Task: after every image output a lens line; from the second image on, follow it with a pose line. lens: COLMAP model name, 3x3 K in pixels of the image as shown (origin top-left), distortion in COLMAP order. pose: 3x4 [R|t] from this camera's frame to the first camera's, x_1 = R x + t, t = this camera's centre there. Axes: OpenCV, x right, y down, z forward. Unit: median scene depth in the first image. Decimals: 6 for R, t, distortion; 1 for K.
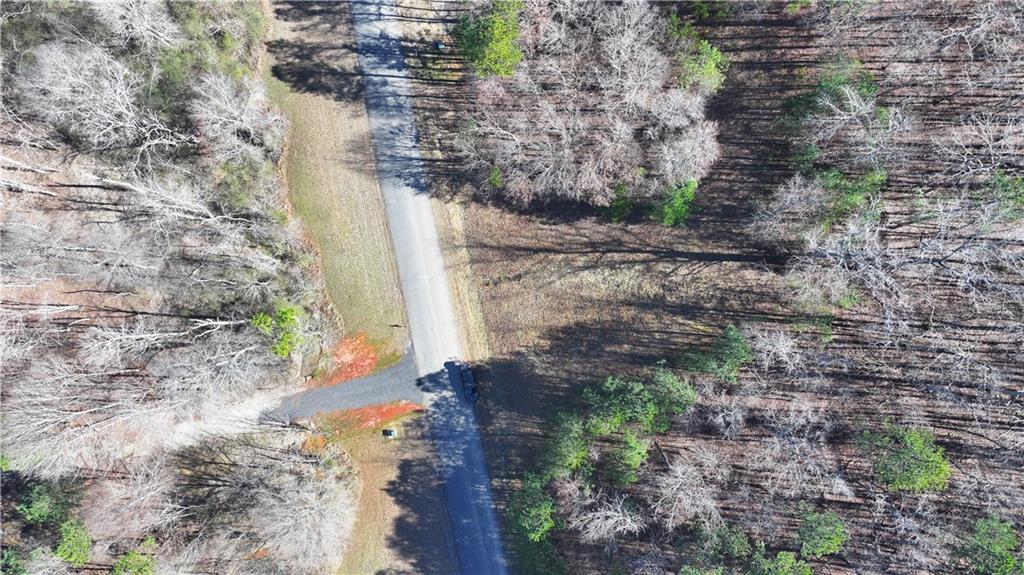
lens RADIAL K [[721.8, 0, 512.9], [0, 721.8, 286.9], [0, 0, 1]] dist [0.003269, 0.013978]
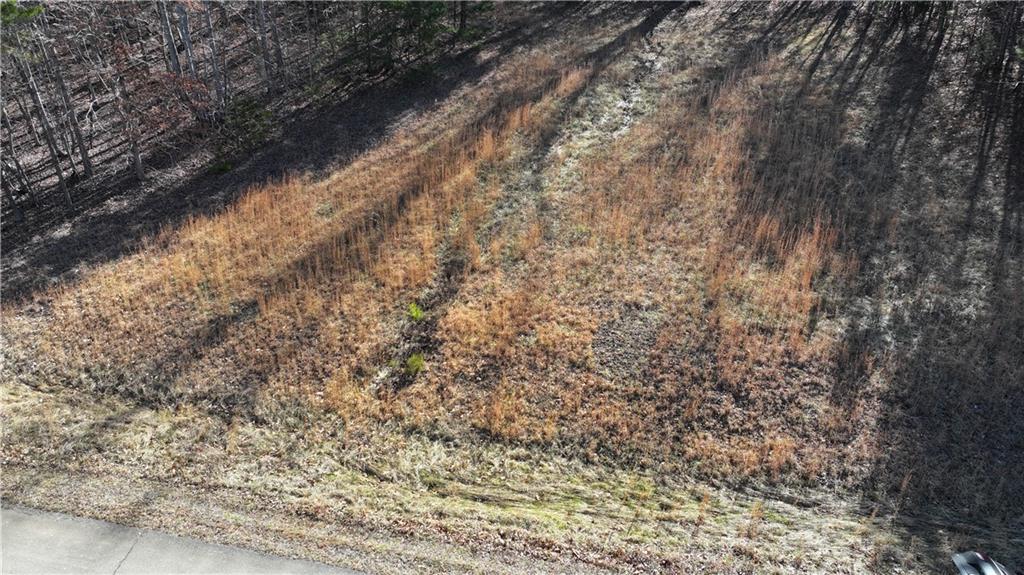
lens RADIAL K [[721.8, 0, 516.2], [0, 721.8, 292.9], [0, 0, 1]] dist [0.003269, 0.013978]
pose [[0.416772, -0.401491, 0.815540, -0.164535], [0.908137, 0.223231, -0.354195, 0.080820], [-0.039847, 0.888241, 0.457645, 0.959015]]
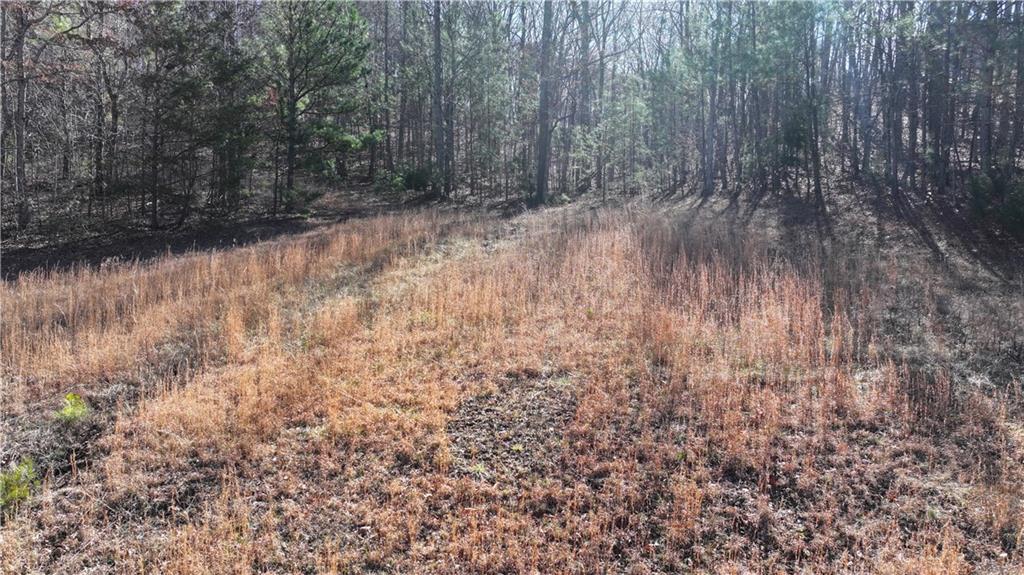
lens RADIAL K [[721.8, 0, 519.9], [0, 721.8, 289.9], [0, 0, 1]] dist [0.003269, 0.013978]
pose [[0.236680, -0.045497, 0.970522, -0.093444], [0.970650, 0.054951, -0.234135, 0.064291], [-0.042679, 0.997452, 0.057168, 1.032083]]
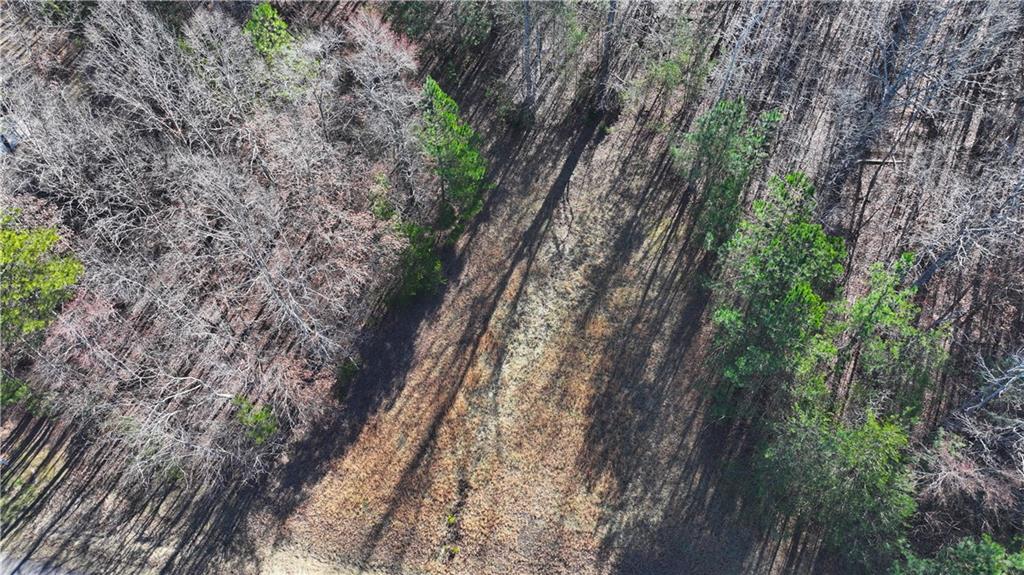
lens RADIAL K [[721.8, 0, 516.4], [0, 721.8, 293.9], [0, 0, 1]] dist [0.003269, 0.013978]
pose [[0.369264, -0.756374, 0.539947, -0.157009], [0.928854, 0.318885, -0.188530, 0.076570], [-0.029581, 0.571149, 0.820313, 0.535192]]
